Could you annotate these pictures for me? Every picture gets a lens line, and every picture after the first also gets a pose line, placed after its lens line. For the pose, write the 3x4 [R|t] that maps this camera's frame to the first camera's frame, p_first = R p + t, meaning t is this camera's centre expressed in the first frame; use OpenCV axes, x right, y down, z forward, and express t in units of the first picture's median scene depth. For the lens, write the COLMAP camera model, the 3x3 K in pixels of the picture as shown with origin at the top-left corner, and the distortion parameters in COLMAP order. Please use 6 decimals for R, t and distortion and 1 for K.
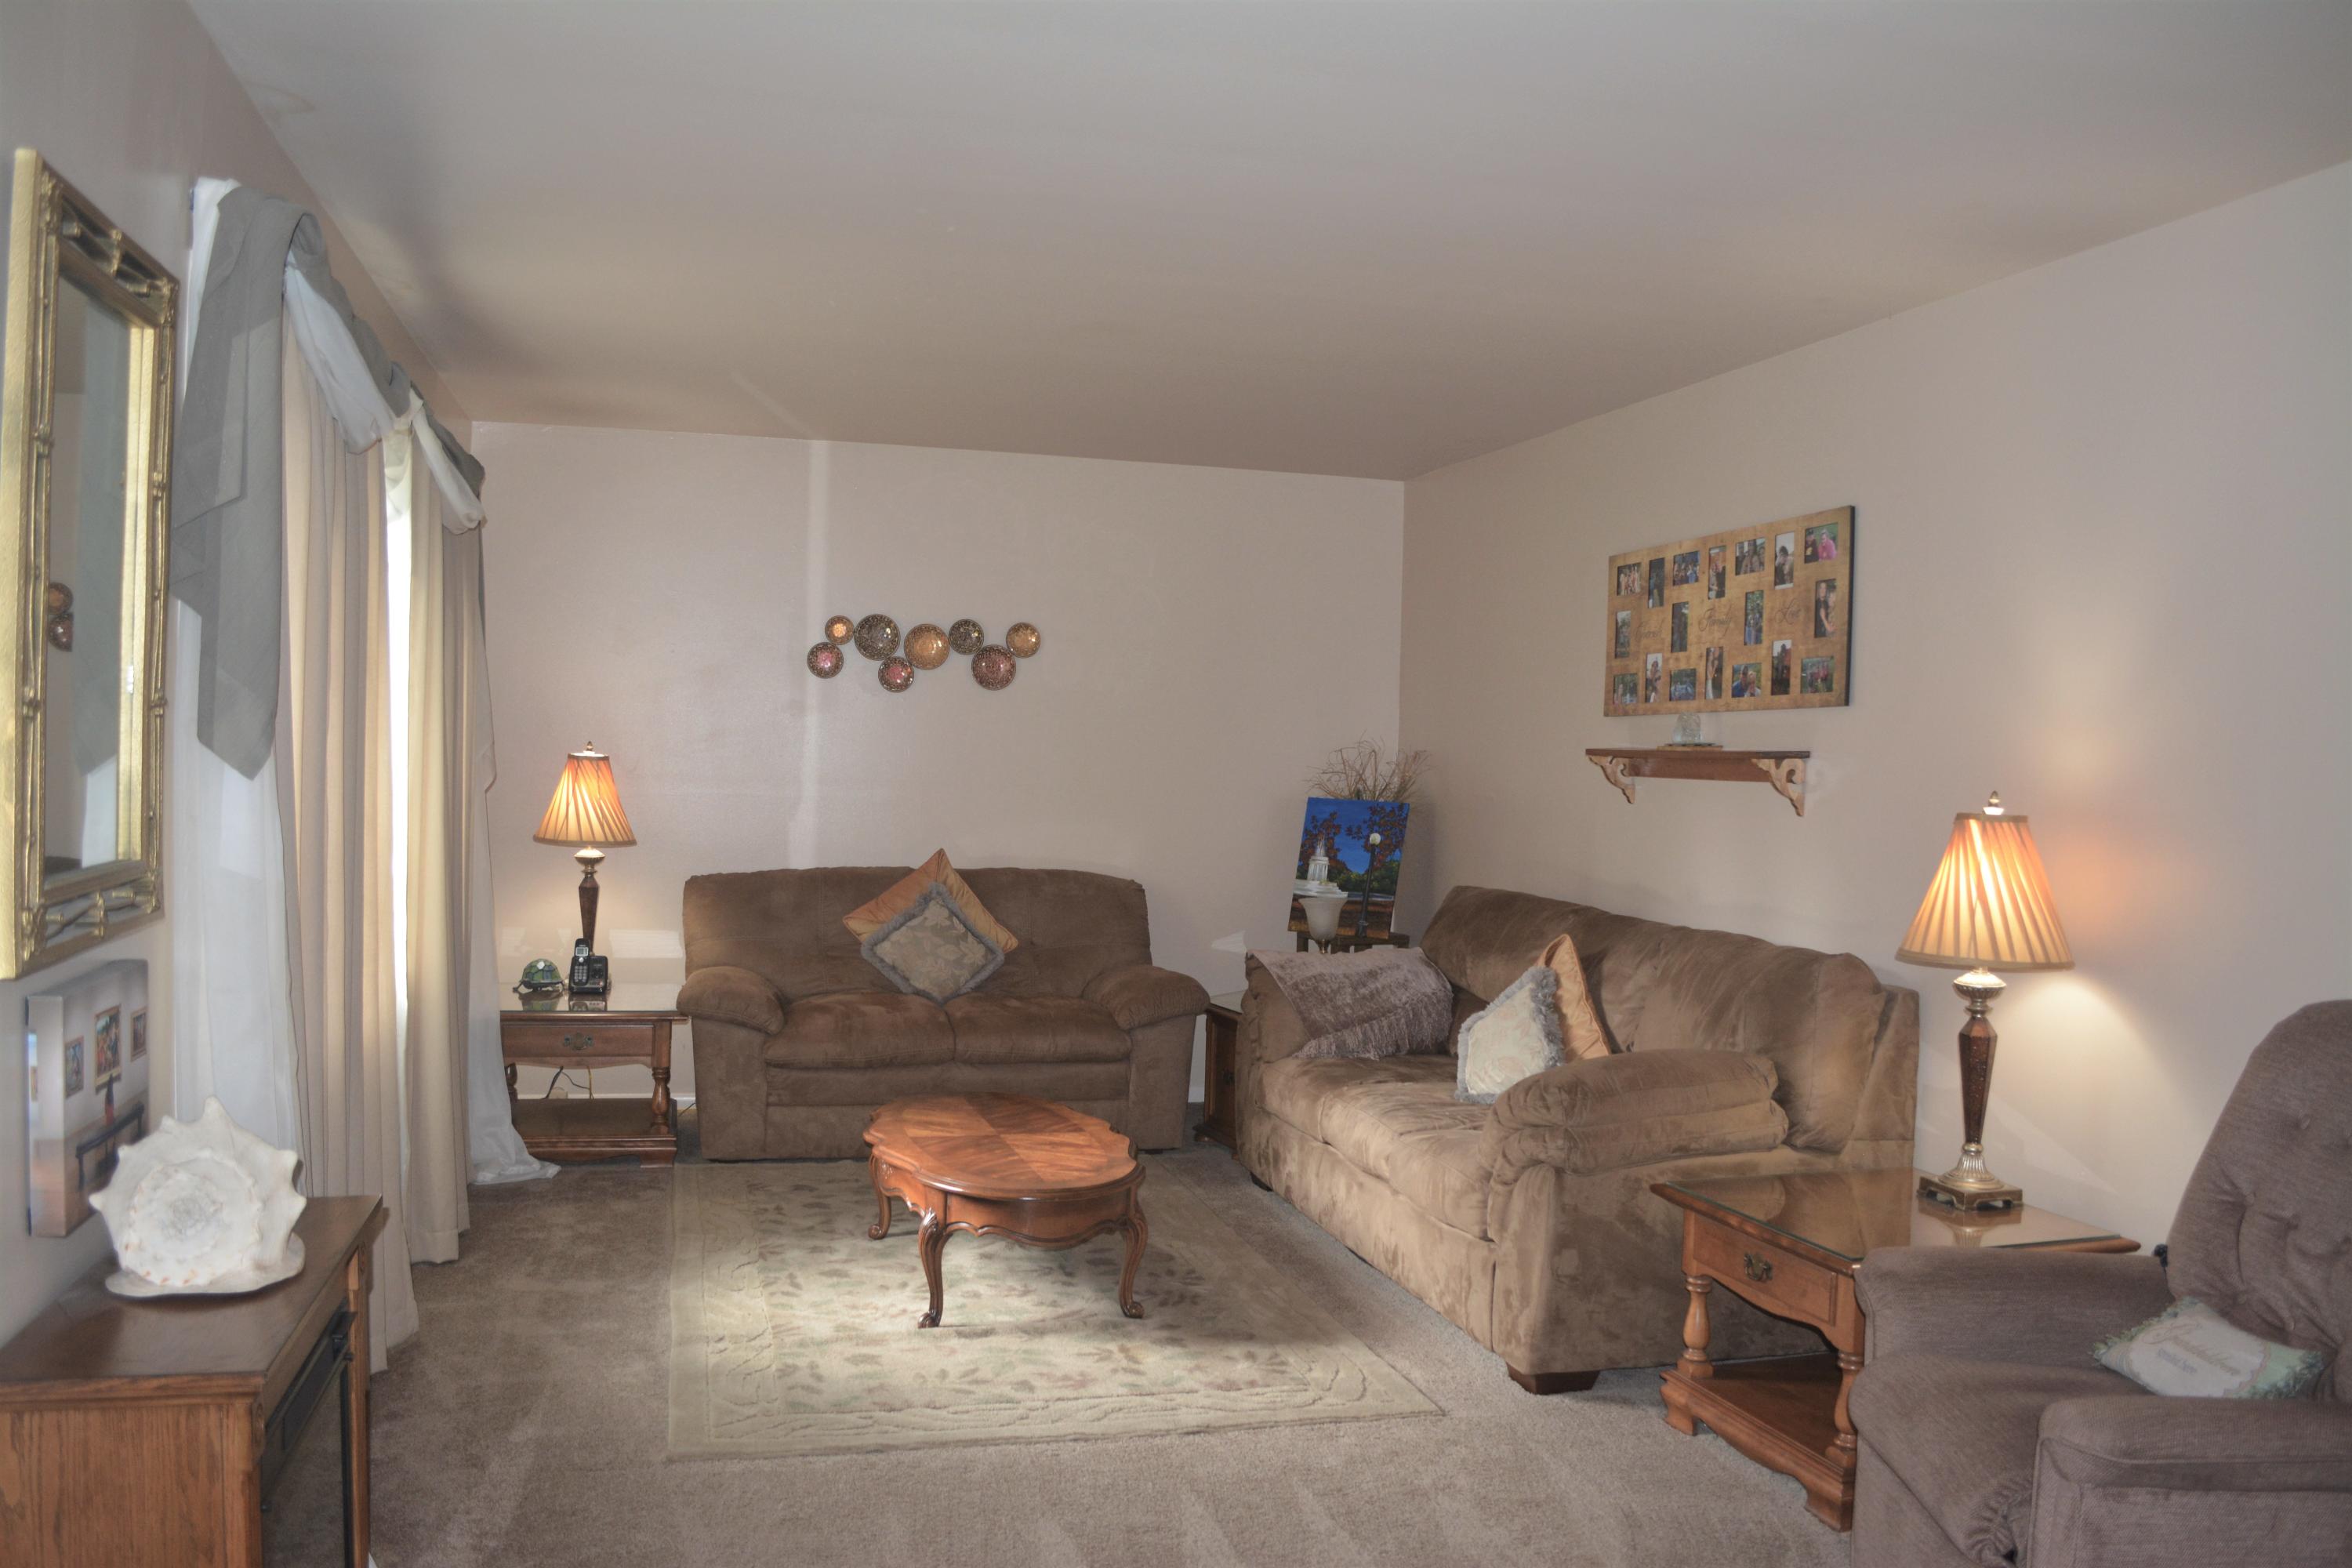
lens RADIAL K [[1893.1, 0, 1174.6], [0, 1893.1, 789.4], [0, 0, 1]] dist [-0.075148, 0.014208]
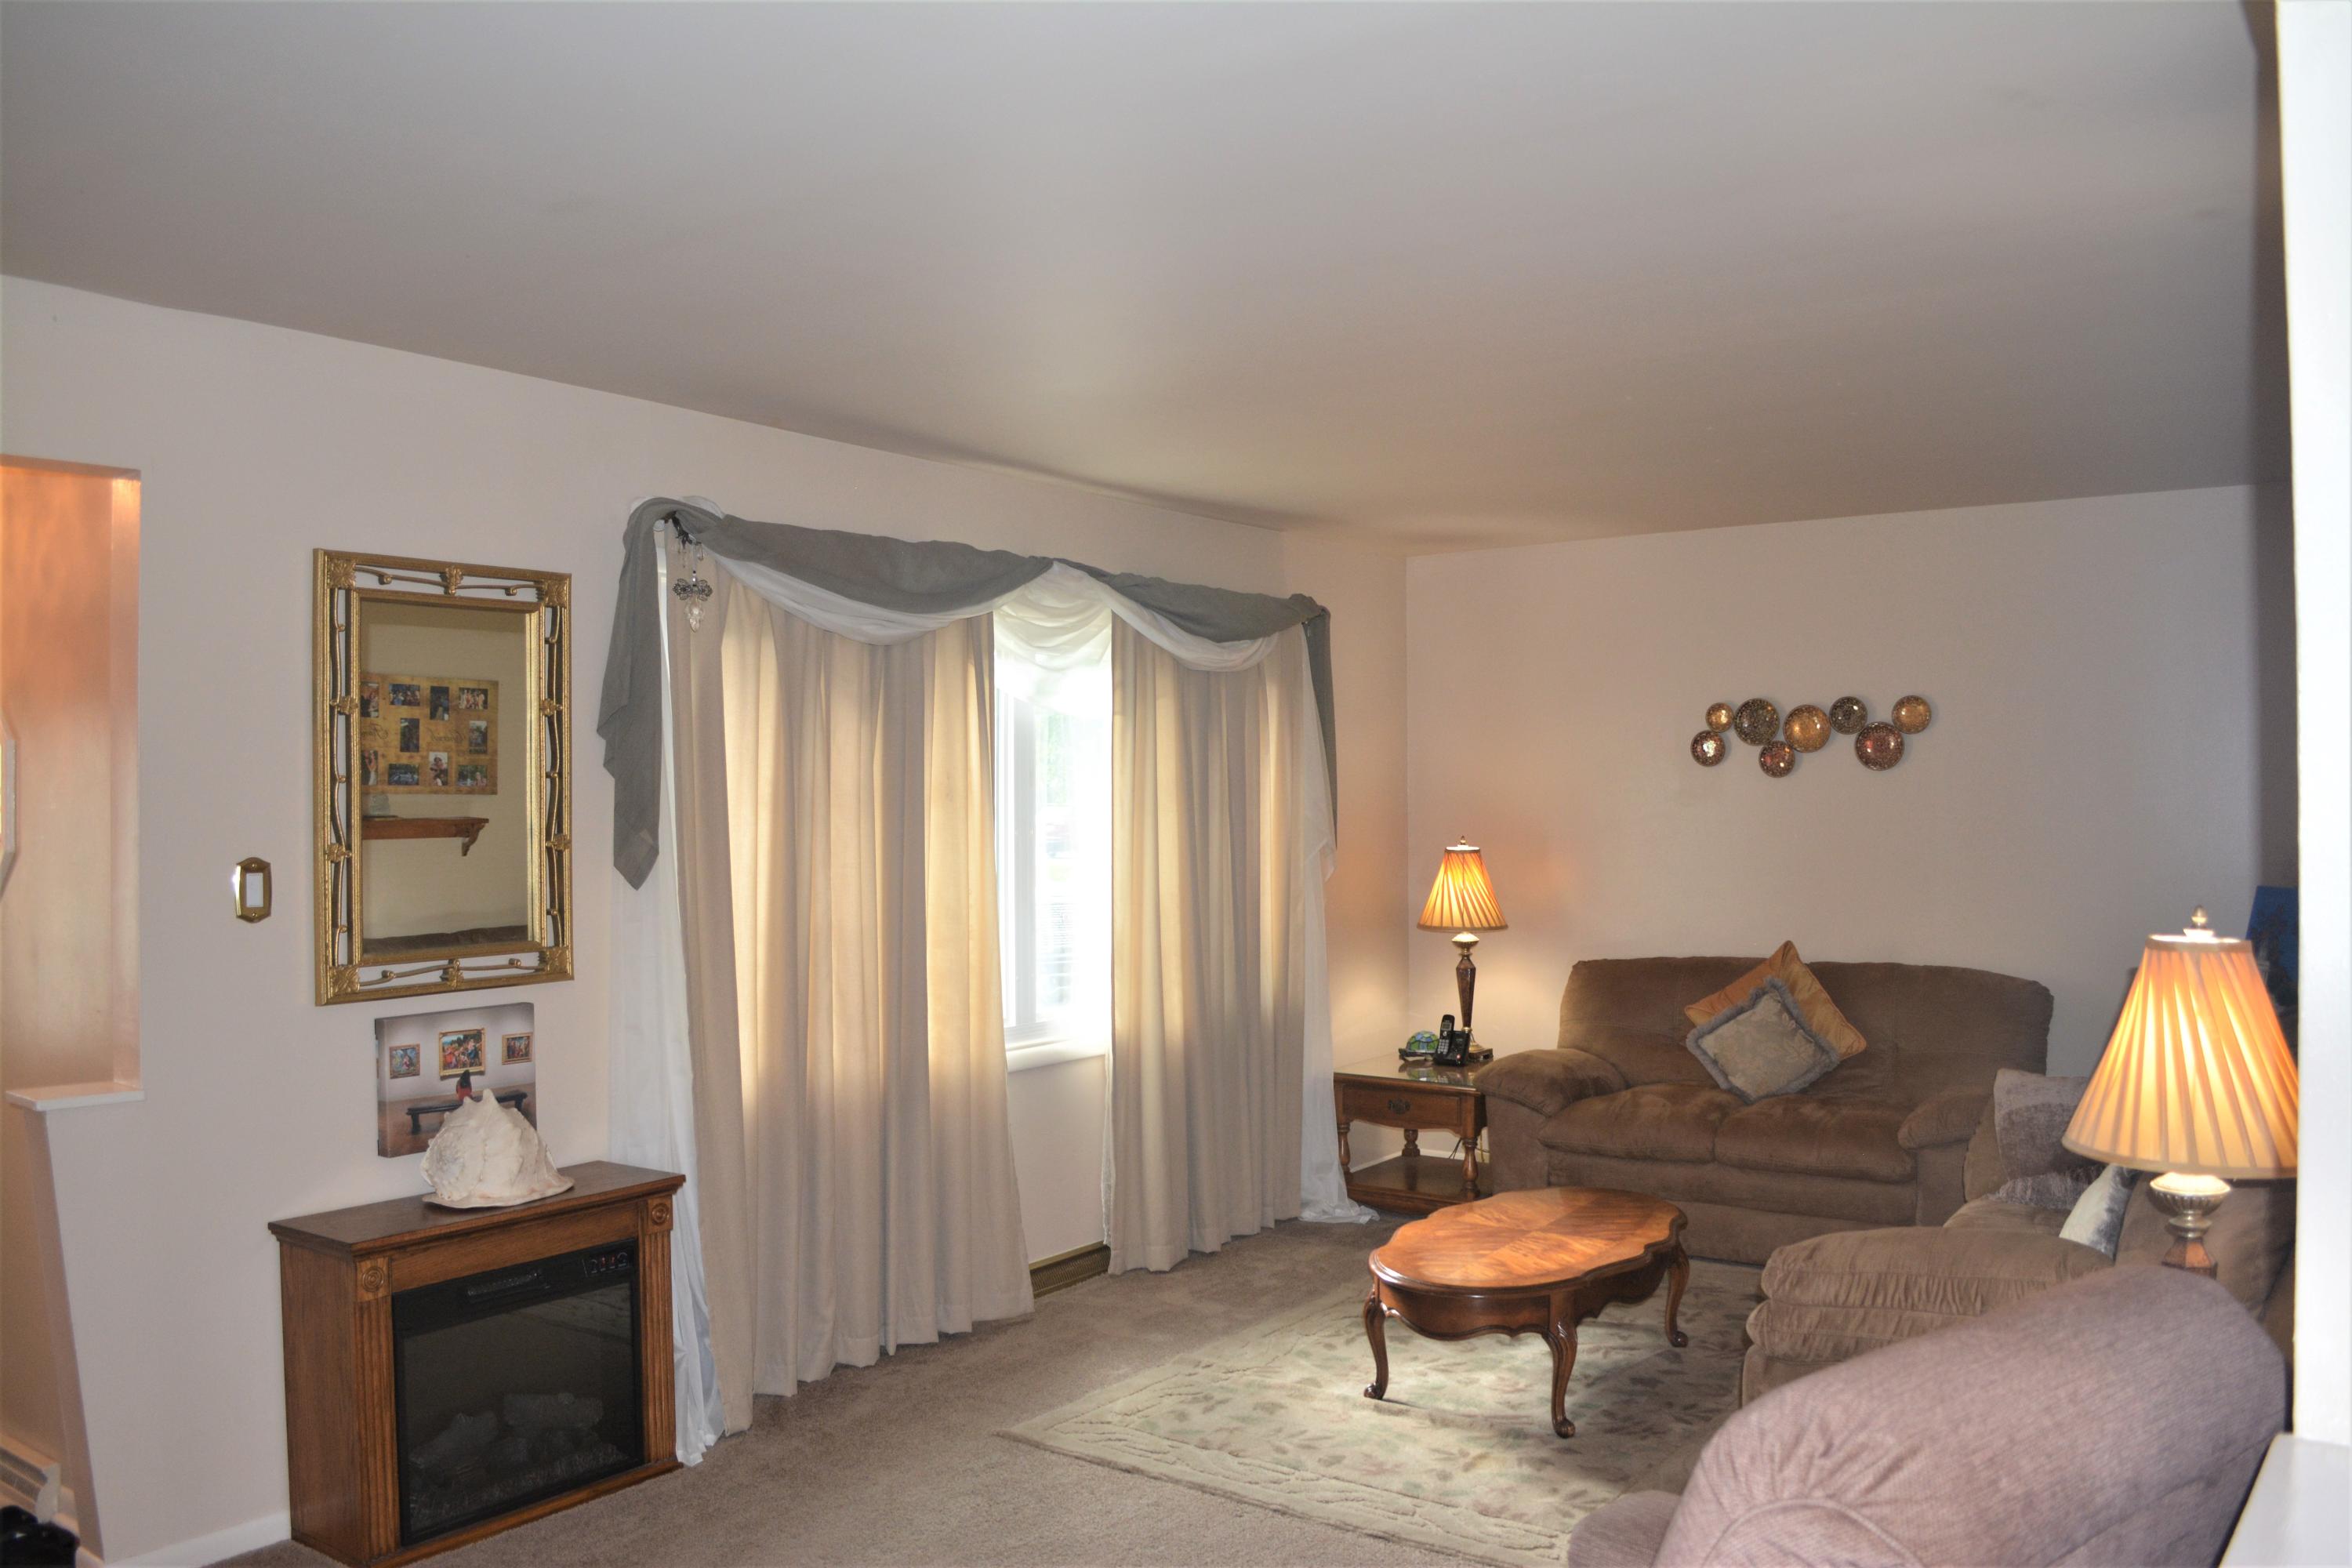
lens RADIAL K [[1893.1, 0, 1174.6], [0, 1893.1, 789.4], [0, 0, 1]] dist [-0.075148, 0.014208]
pose [[0.624914, -0.035637, -0.779880, 0.435687], [0.007854, 0.999194, -0.039366, -0.010369], [0.780654, 0.018475, 0.624690, 0.169252]]
